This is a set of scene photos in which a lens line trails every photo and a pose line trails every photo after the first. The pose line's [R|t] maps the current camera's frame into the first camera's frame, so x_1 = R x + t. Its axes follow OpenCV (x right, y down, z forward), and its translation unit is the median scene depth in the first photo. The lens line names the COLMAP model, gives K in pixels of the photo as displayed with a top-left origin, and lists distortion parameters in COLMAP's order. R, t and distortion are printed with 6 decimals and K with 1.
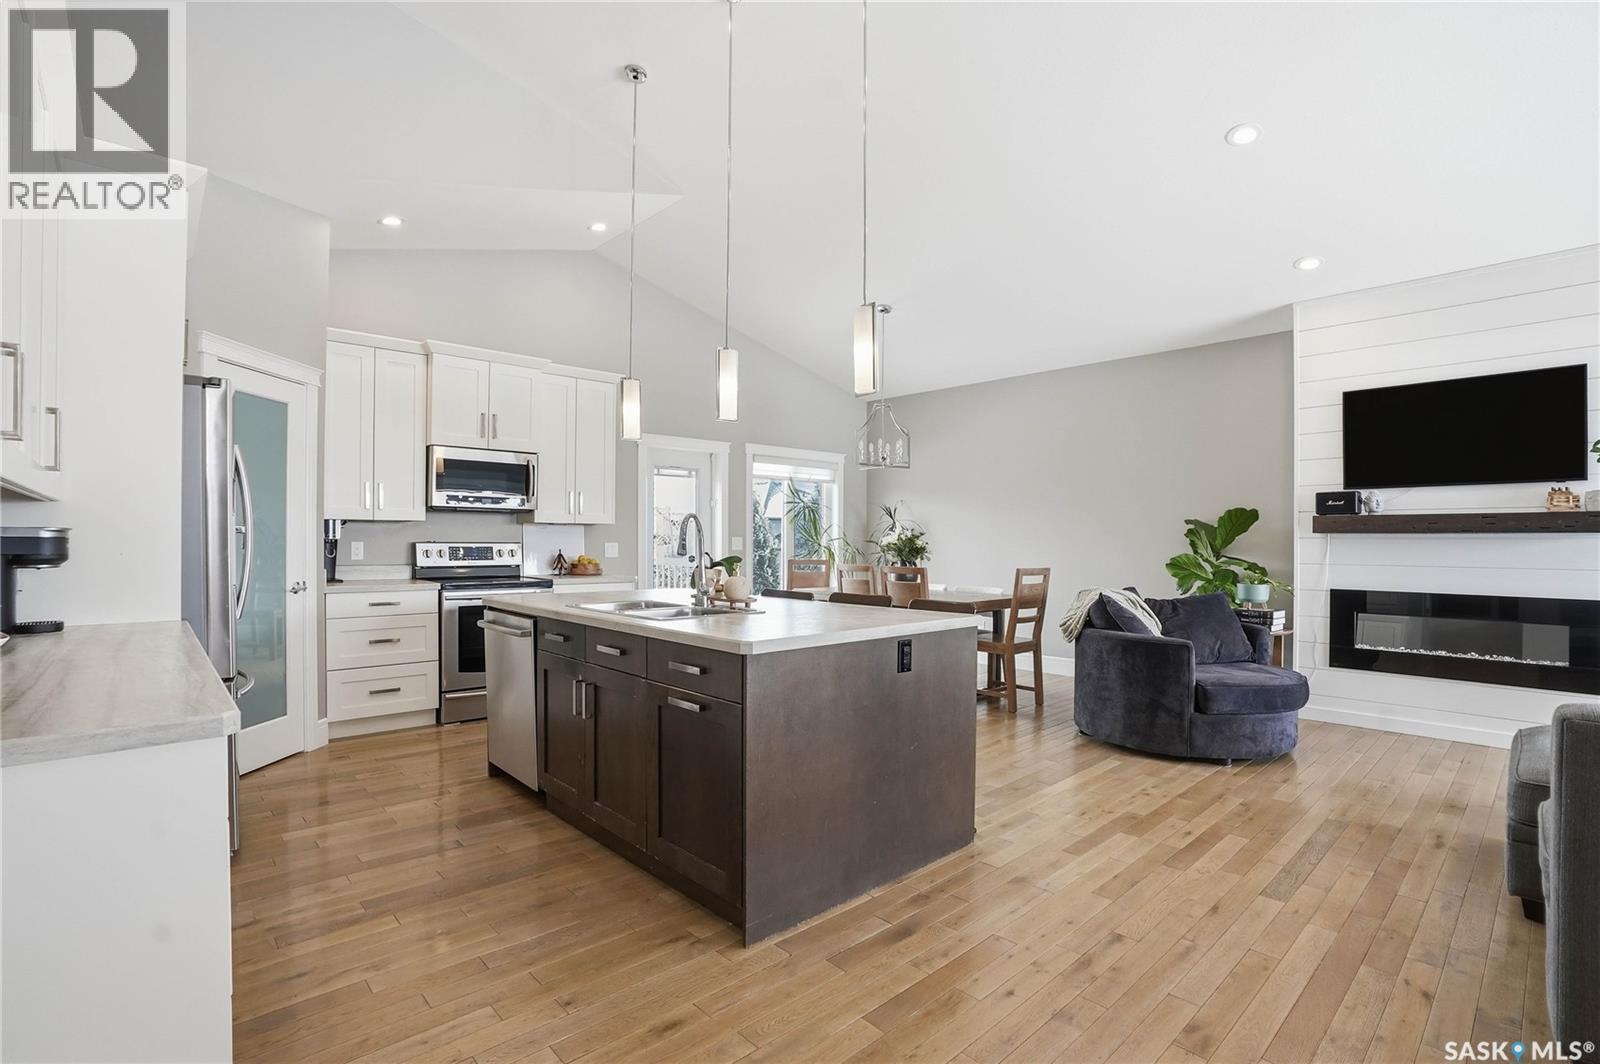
lens RADIAL K [[750.1, 0, 775.8], [0, 750.1, 542.0], [0, 0, 1]] dist [-0.035654, 0.003313]
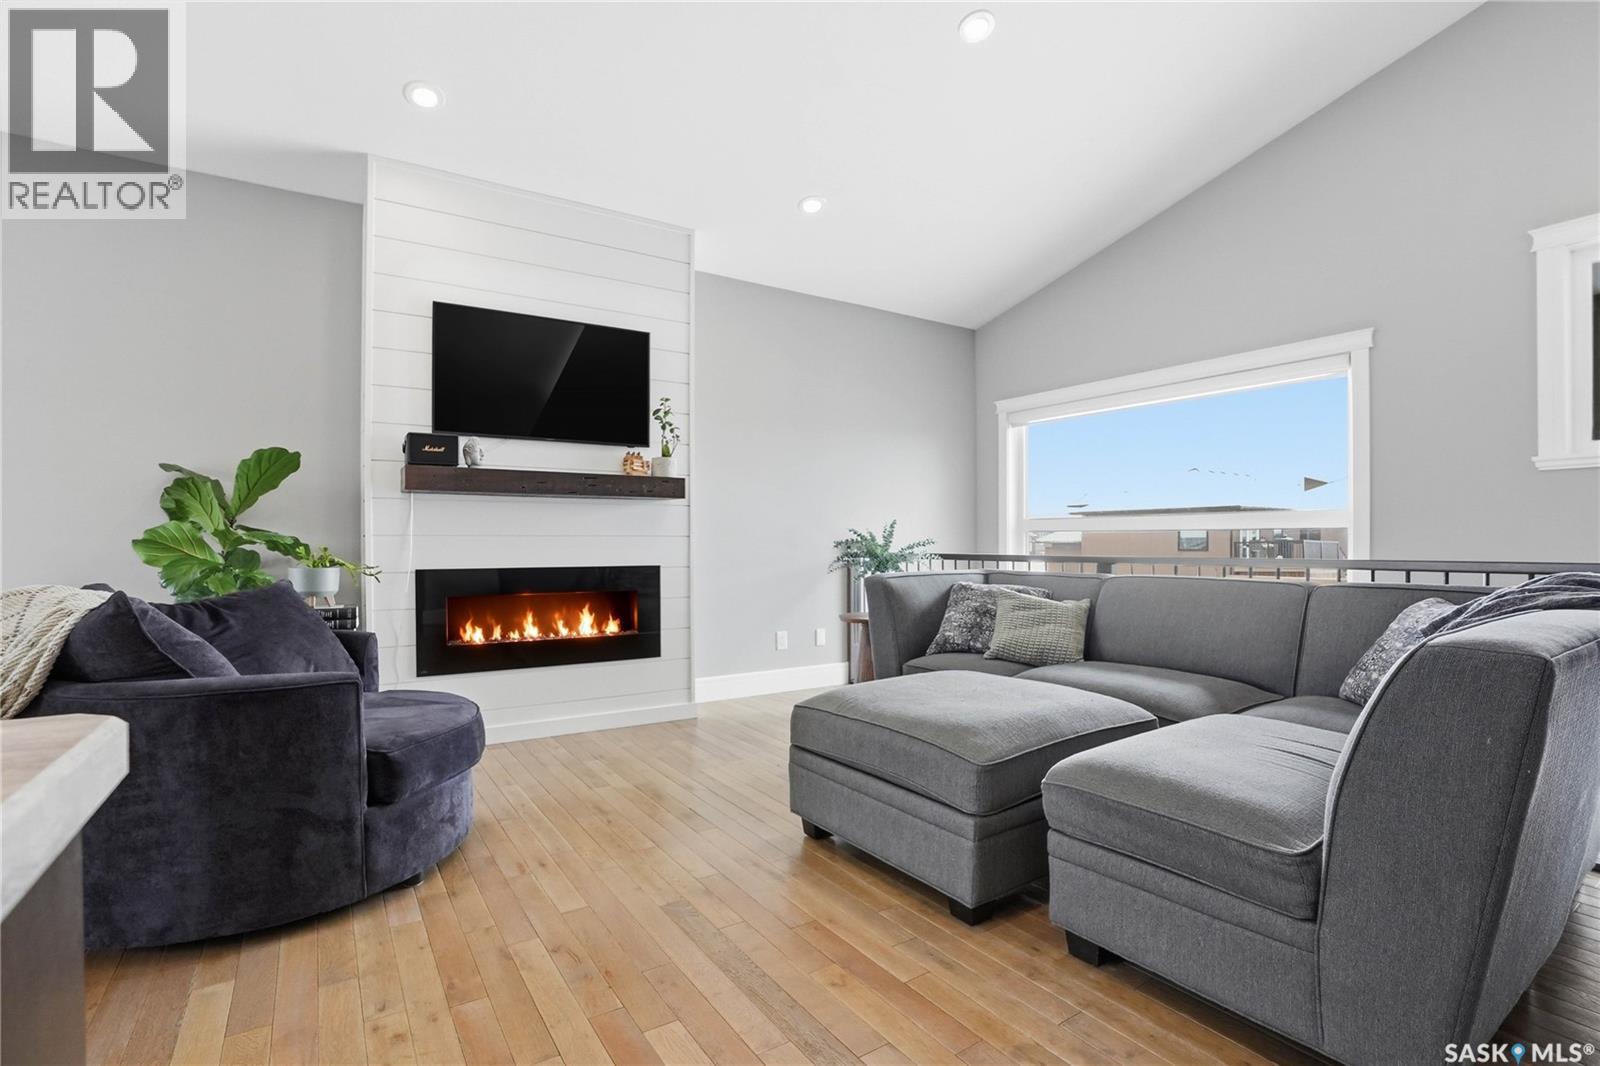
lens RADIAL K [[755.7, 0, 793.0], [0, 755.7, 544.2], [0, 0, 1]] dist [-0.048477, 0.014858]
pose [[0.145183, -0.004011, 0.989397, 0.077365], [0.008407, 0.999961, 0.002820, 0.037051], [-0.989369, 0.007909, 0.145211, 0.486272]]
